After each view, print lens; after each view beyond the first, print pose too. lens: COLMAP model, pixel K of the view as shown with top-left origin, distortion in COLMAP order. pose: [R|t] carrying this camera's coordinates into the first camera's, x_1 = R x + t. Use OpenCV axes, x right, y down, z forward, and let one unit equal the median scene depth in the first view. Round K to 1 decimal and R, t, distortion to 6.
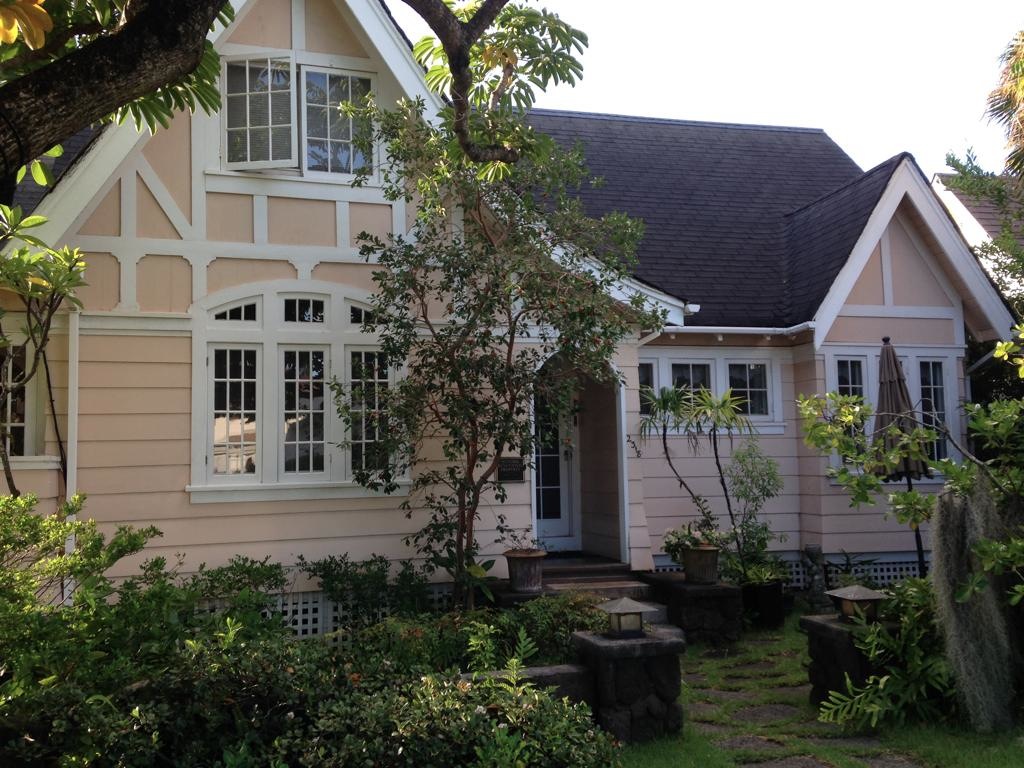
lens RADIAL K [[938.8, 0, 514.7], [0, 938.8, 376.7], [0, 0, 1]] dist [0.082325, 0.000000]
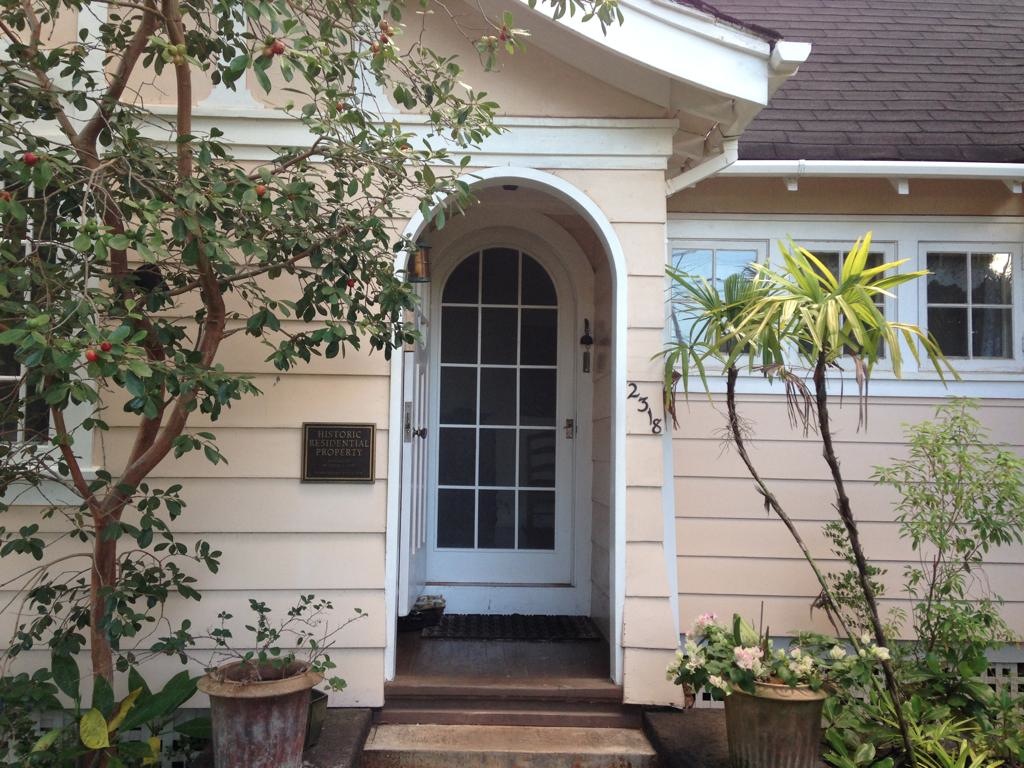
lens RADIAL K [[938.8, 0, 514.6], [0, 938.8, 389.8], [0, 0, 1]] dist [0.082325, 0.000000]
pose [[0.971241, 0.023125, -0.236971, 0.189697], [-0.014139, 0.999117, 0.039551, 0.055286], [0.237676, -0.035064, 0.970711, 0.640418]]
